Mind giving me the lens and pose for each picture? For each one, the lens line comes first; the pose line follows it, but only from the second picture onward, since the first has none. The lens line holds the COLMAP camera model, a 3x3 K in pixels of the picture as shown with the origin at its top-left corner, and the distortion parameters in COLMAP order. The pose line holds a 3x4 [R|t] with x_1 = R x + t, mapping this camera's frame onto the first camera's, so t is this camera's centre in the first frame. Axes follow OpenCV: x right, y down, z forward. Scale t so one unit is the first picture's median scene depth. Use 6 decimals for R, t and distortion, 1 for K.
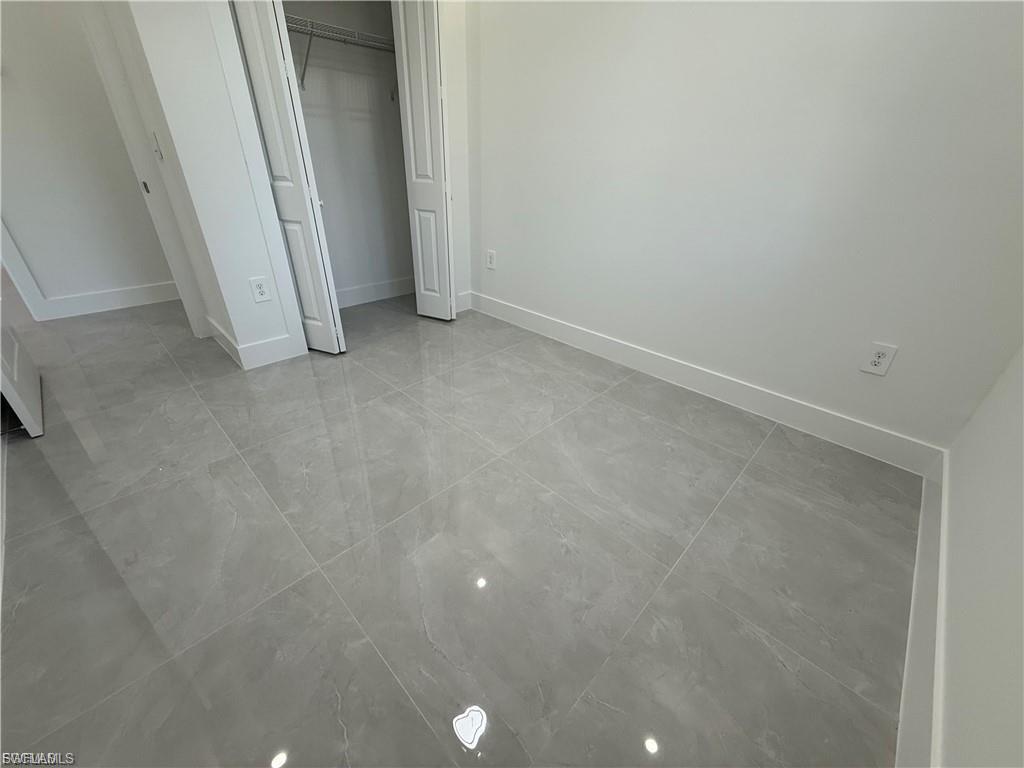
lens RADIAL K [[409.3, 0, 509.5], [0, 409.3, 383.1], [0, 0, 1]] dist [-0.001029, -0.000034]
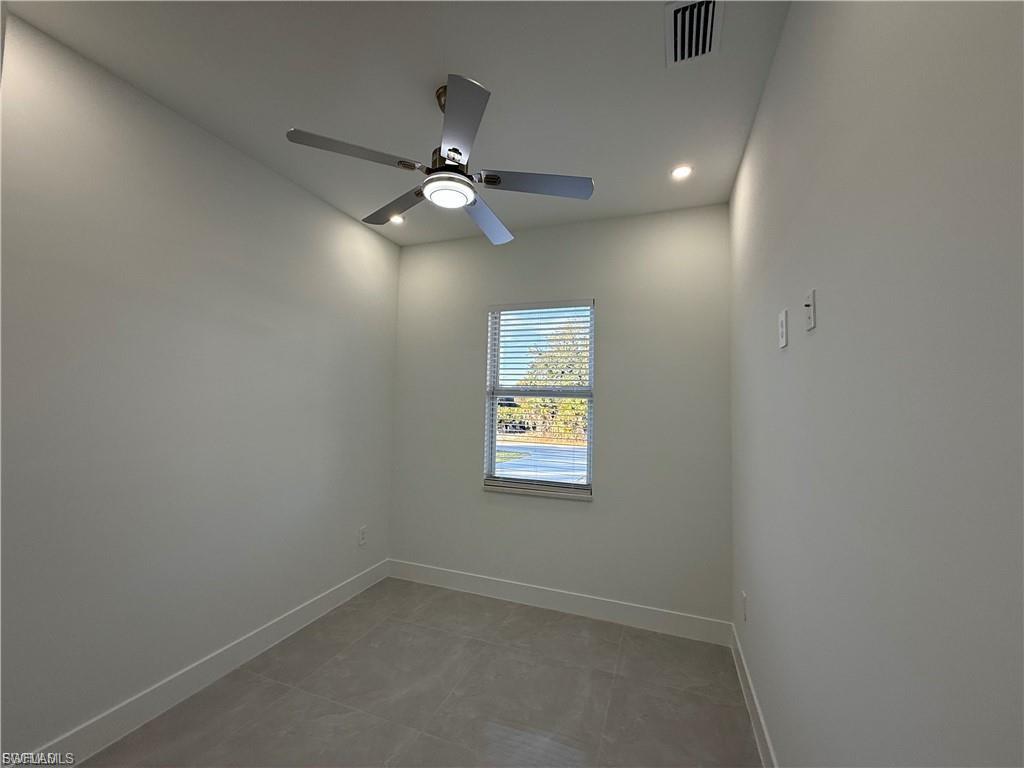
lens RADIAL K [[409.3, 0, 509.5], [0, 409.3, 383.1], [0, 0, 1]] dist [-0.001029, -0.000034]
pose [[-0.397470, 0.004464, 0.917604, -1.103954], [0.409677, 0.895657, 0.173099, -0.732332], [-0.821086, 0.444723, -0.357826, 0.787282]]
